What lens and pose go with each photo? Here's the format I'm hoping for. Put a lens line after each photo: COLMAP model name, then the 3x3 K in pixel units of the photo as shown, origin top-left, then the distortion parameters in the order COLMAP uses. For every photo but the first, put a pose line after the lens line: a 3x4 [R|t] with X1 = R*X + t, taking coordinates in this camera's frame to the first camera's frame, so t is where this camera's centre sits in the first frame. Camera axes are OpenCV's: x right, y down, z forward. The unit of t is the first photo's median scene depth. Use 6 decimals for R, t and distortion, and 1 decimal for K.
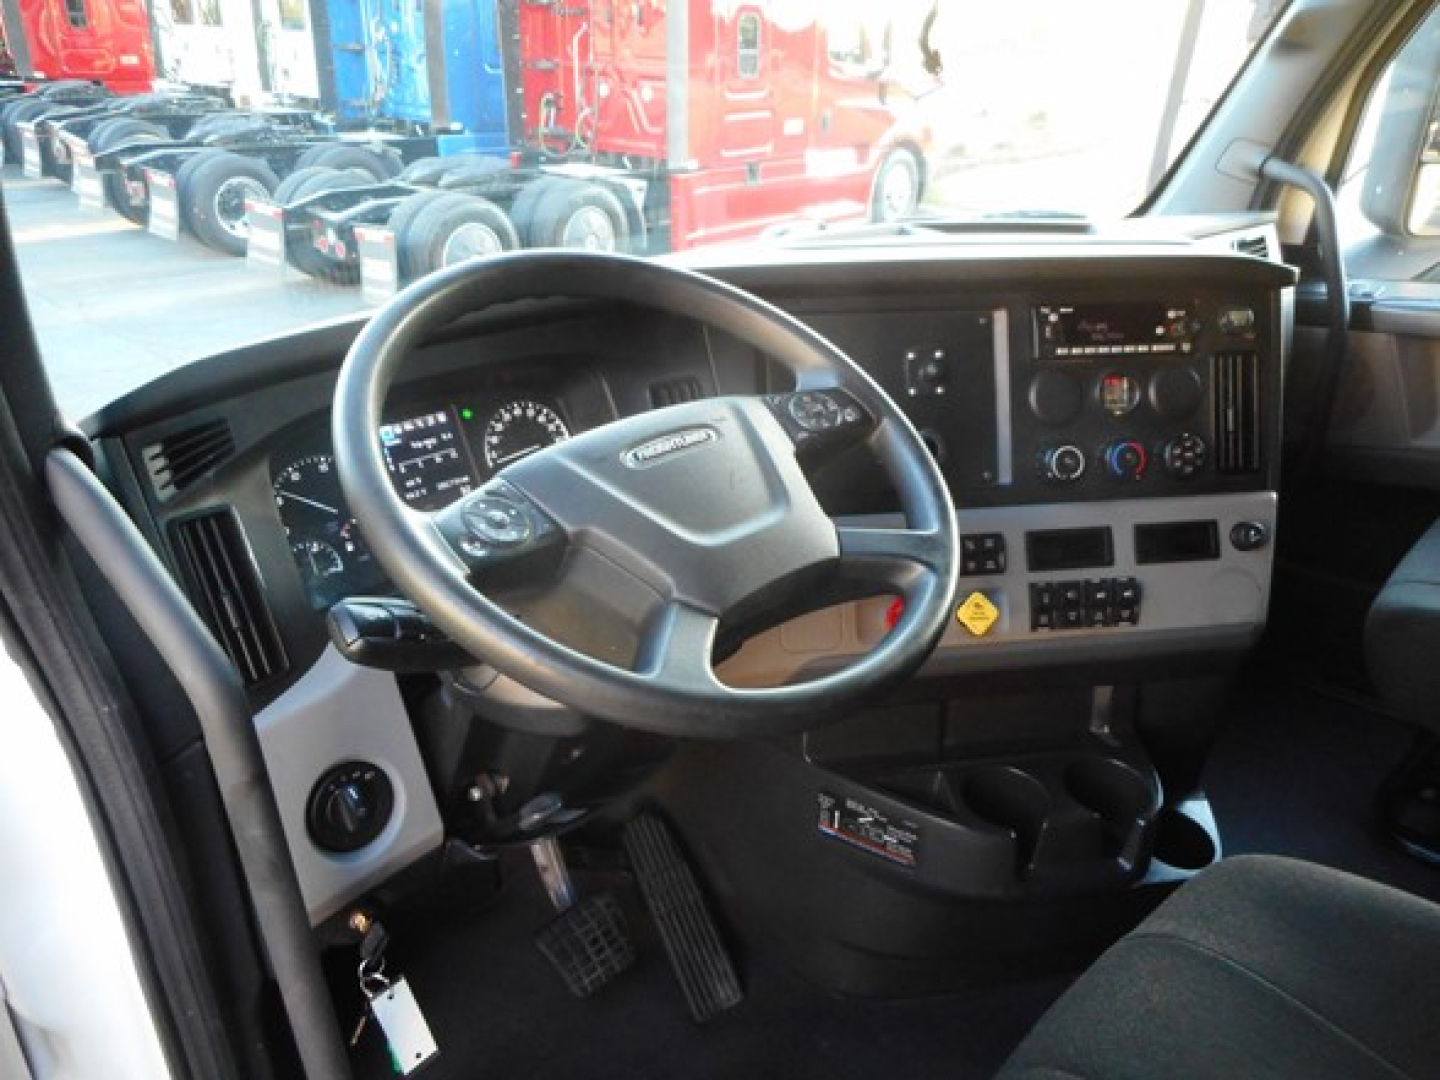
lens RADIAL K [[1141.1, 0, 719.0], [0, 1141.1, 548.5], [0, 0, 1]] dist [0.014344, -0.012267]
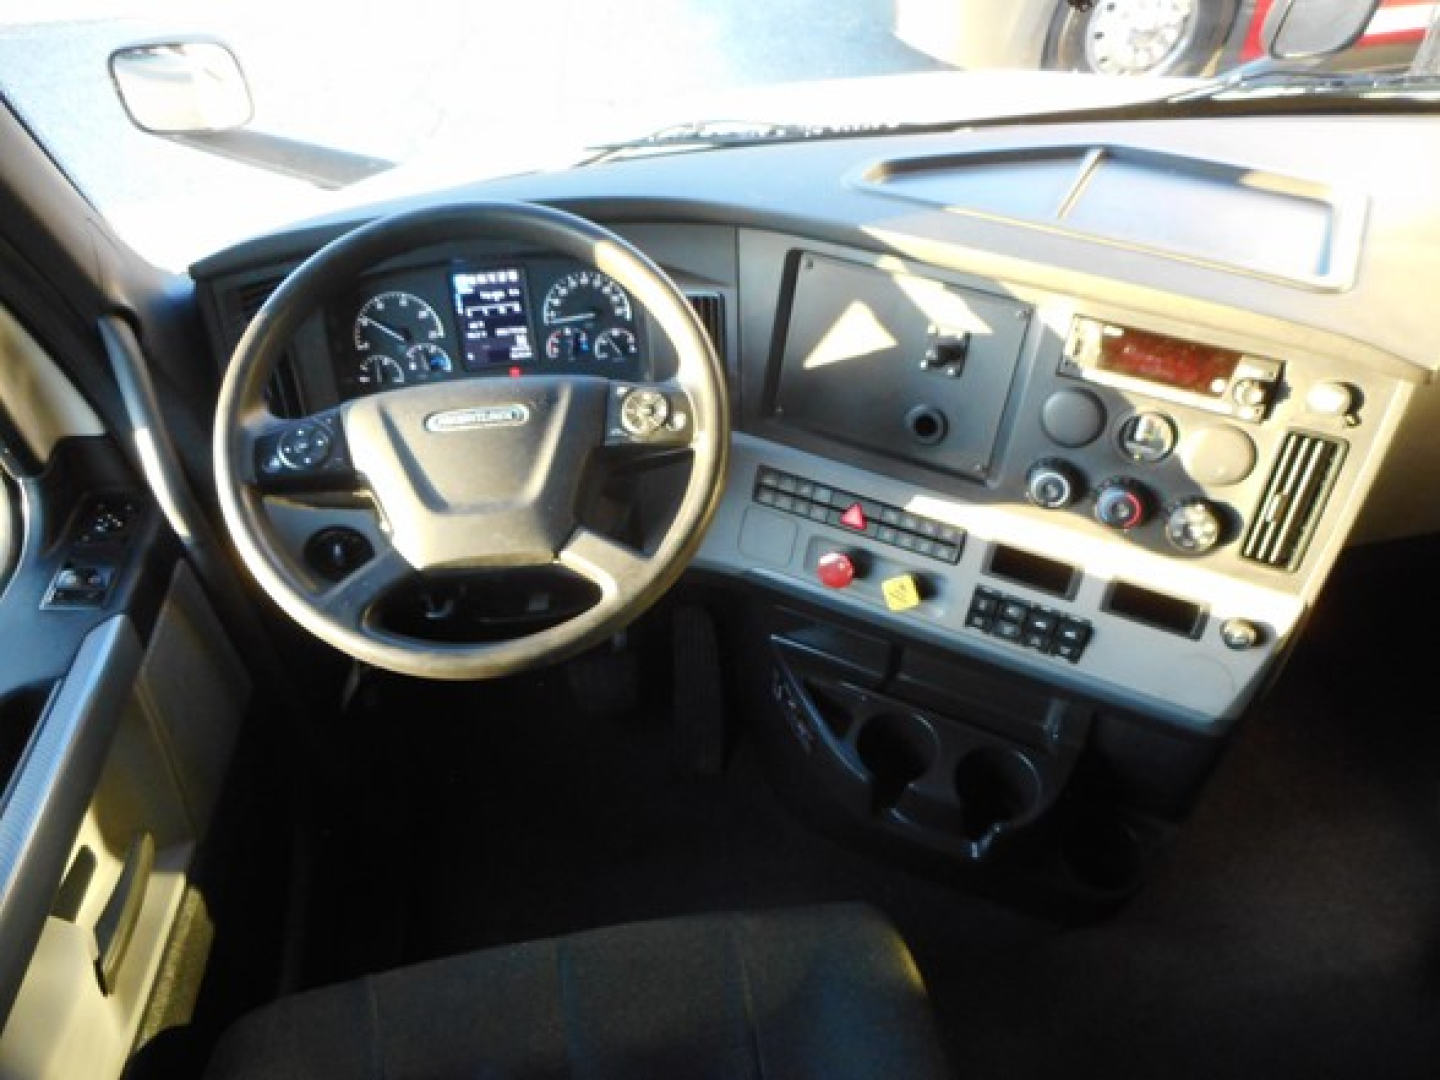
lens RADIAL K [[1141.1, 0, 705.3], [0, 1141.1, 572.9], [0, 0, 1]] dist [0.014344, -0.012267]
pose [[0.797888, 0.409213, -0.442629, 0.574051], [-0.219724, 0.881194, 0.418591, -0.381253], [0.561335, -0.236733, 0.793007, 0.076776]]
